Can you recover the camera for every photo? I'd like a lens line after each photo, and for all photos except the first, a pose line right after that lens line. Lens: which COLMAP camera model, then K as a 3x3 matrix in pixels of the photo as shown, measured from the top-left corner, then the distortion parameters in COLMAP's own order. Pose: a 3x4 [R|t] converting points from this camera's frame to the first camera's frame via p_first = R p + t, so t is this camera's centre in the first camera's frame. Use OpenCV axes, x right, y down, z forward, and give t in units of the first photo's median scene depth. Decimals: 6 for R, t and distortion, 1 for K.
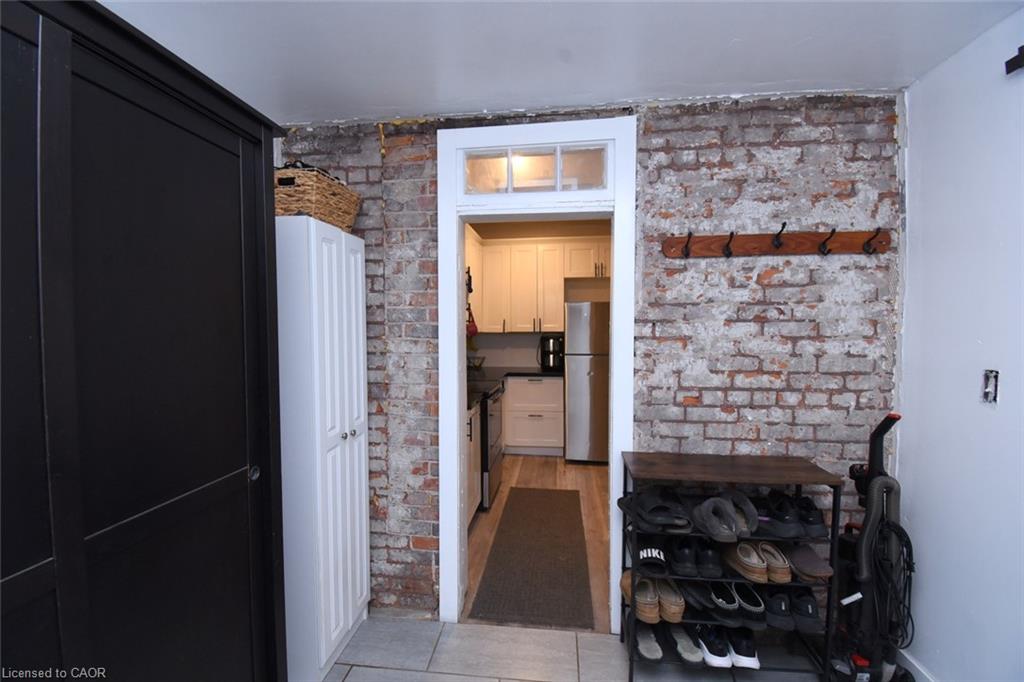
lens RADIAL K [[449.7, 0, 505.7], [0, 449.7, 342.5], [0, 0, 1]] dist [0.019657, -0.026443]
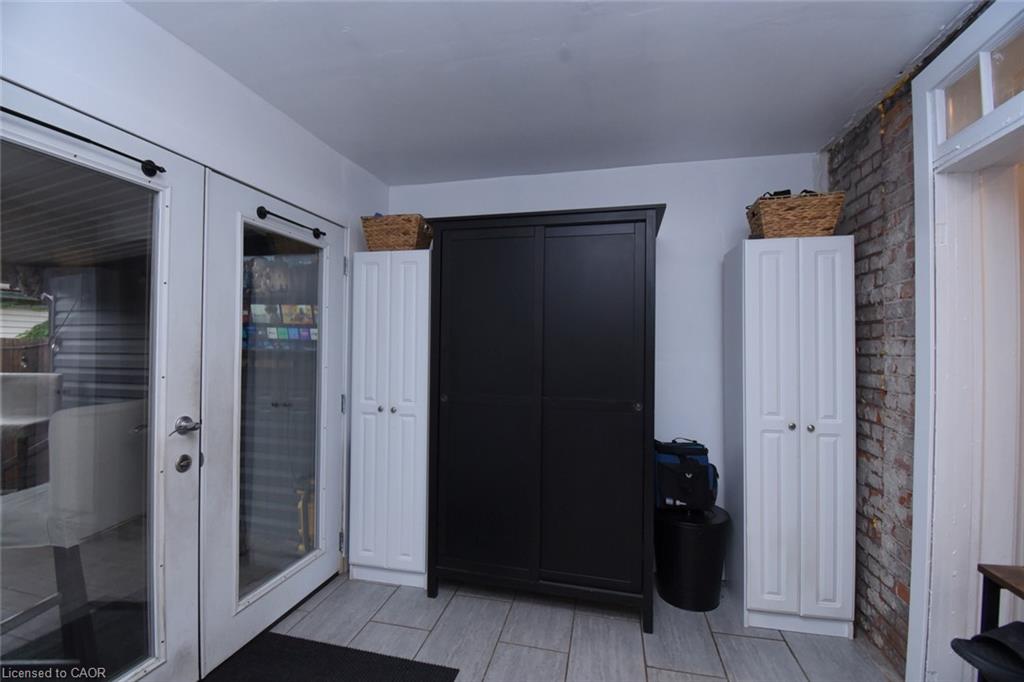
lens RADIAL K [[449.7, 0, 505.7], [0, 449.7, 342.5], [0, 0, 1]] dist [0.019657, -0.026443]
pose [[-0.124313, -0.007379, -0.992216, 0.703218], [-0.051353, 0.998680, -0.000993, 0.037746], [0.990913, 0.050830, -0.124528, 0.379906]]
